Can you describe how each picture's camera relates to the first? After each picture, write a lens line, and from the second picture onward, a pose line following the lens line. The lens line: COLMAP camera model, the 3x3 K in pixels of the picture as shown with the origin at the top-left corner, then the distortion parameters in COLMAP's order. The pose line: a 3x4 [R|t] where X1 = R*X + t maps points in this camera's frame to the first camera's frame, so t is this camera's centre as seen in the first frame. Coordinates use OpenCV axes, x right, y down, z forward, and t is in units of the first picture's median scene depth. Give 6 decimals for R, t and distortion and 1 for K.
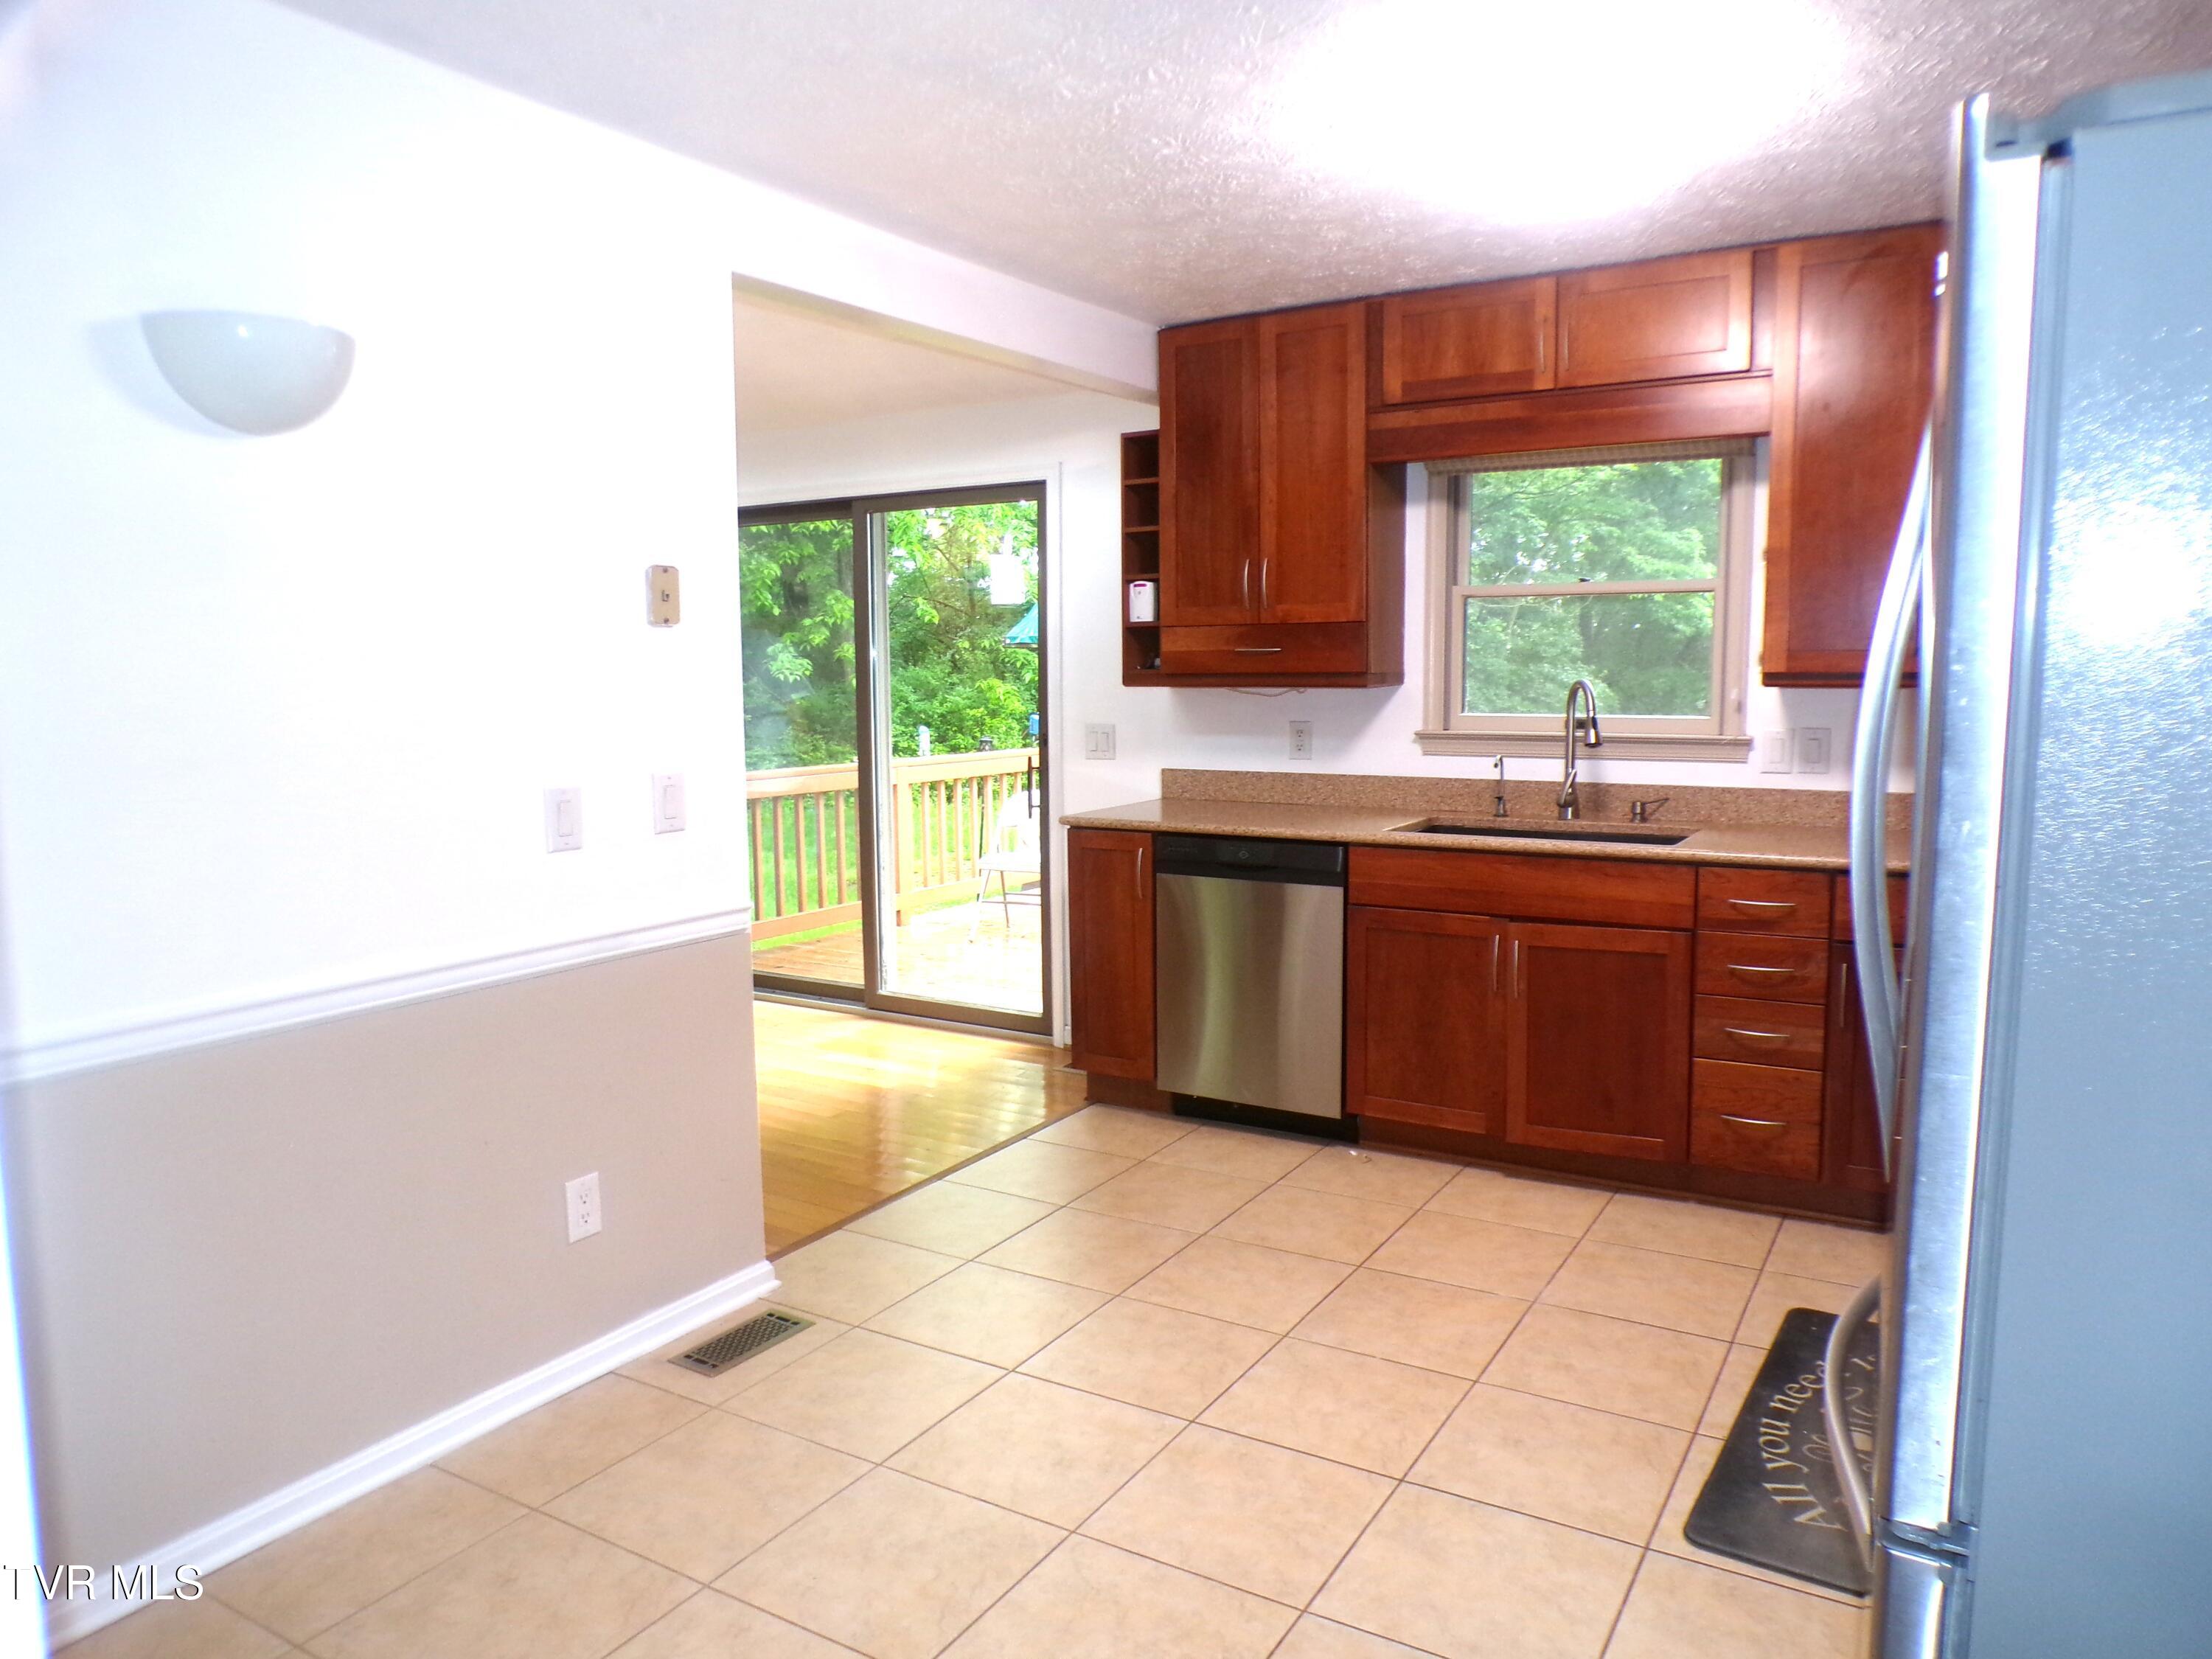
lens RADIAL K [[1481.9, 0, 1106.0], [0, 1481.9, 829.5], [0, 0, 1]] dist [-0.031659, -0.000925]
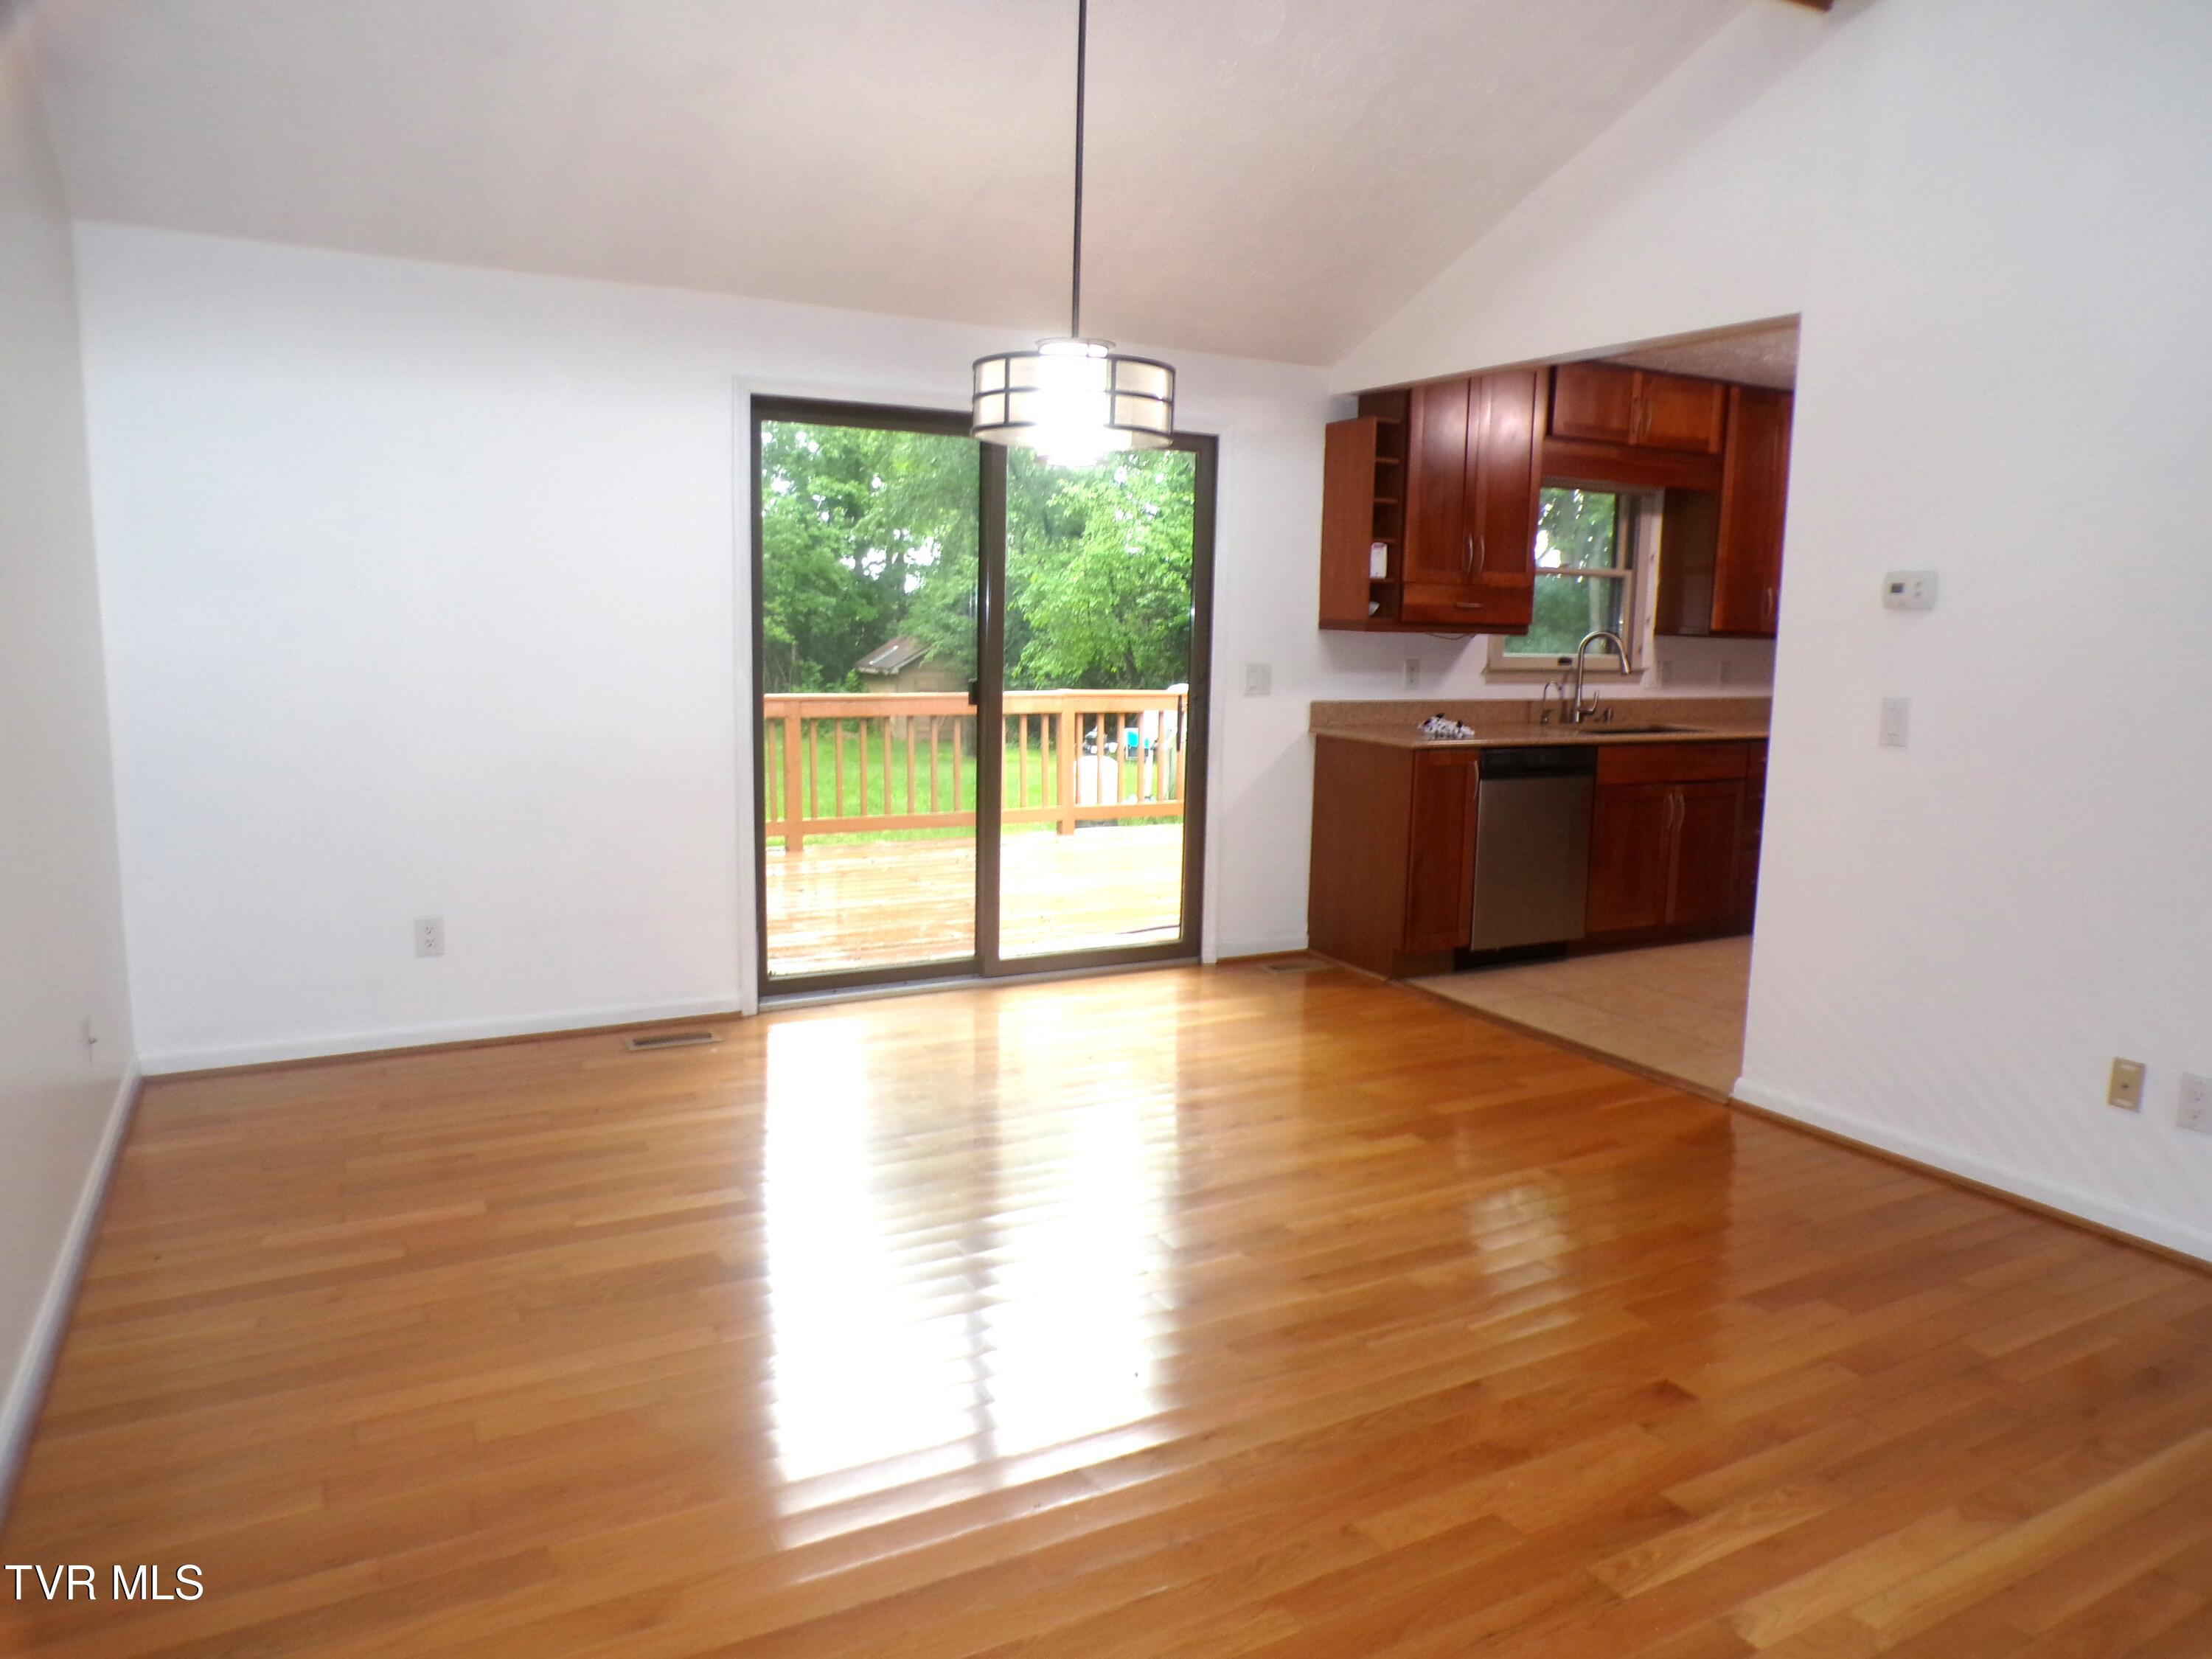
lens RADIAL K [[1481.9, 0, 1106.0], [0, 1481.9, 829.5], [0, 0, 1]] dist [-0.031659, -0.000925]
pose [[0.507073, -0.100830, 0.855985, -1.209489], [0.073567, 0.994573, 0.073574, -0.044734], [-0.858758, 0.025664, 0.511739, 0.619824]]
